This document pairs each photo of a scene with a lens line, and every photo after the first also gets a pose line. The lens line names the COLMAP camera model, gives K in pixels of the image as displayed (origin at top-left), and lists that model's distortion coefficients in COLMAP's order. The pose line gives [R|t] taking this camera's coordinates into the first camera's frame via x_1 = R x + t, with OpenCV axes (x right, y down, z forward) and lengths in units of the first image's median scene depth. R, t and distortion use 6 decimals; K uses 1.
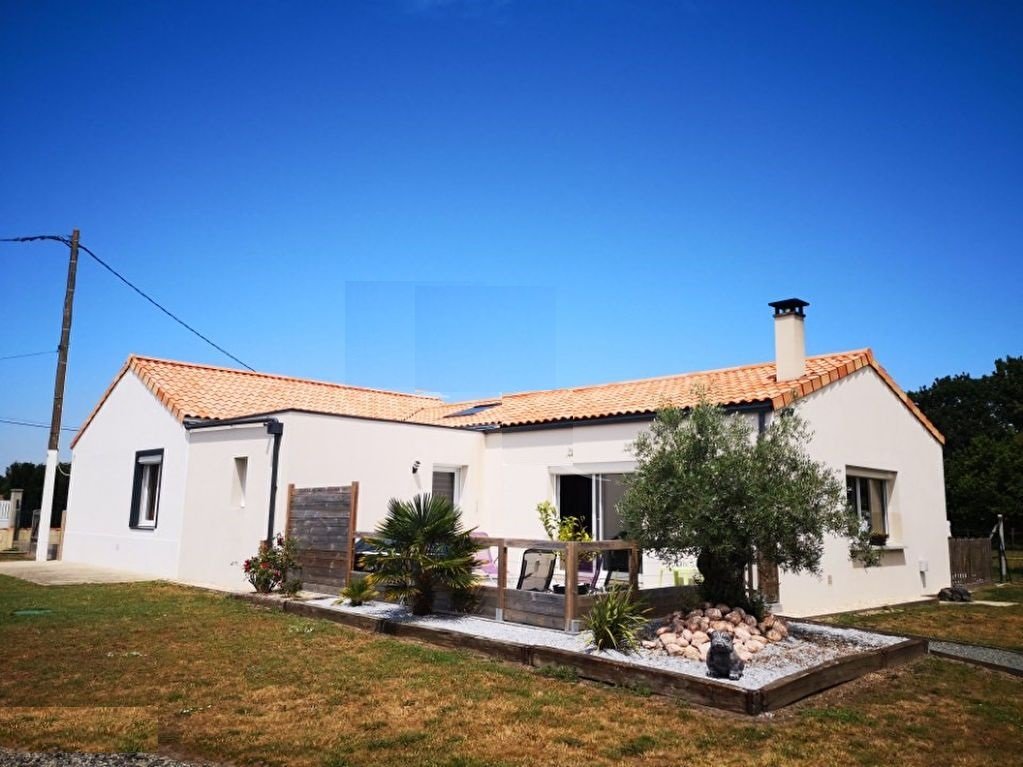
lens RADIAL K [[814.9, 0, 511.5], [0, 814.9, 383.5], [0, 0, 1]] dist [0.032735, -0.000445]
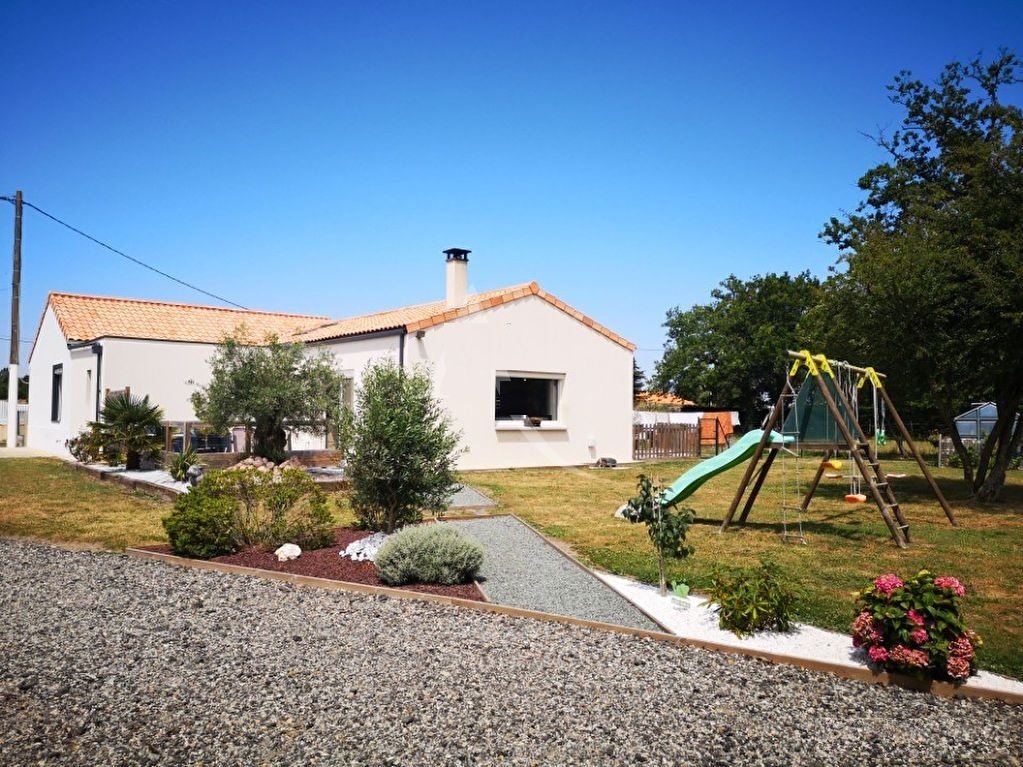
lens RADIAL K [[796.7, 0, 511.5], [0, 796.7, 383.5], [0, 0, 1]] dist [0.000630, -0.001815]
pose [[0.997332, -0.012404, -0.071944, 0.491585], [0.020846, 0.992818, 0.117800, -0.032478], [0.069967, -0.118986, 0.990428, -0.307509]]
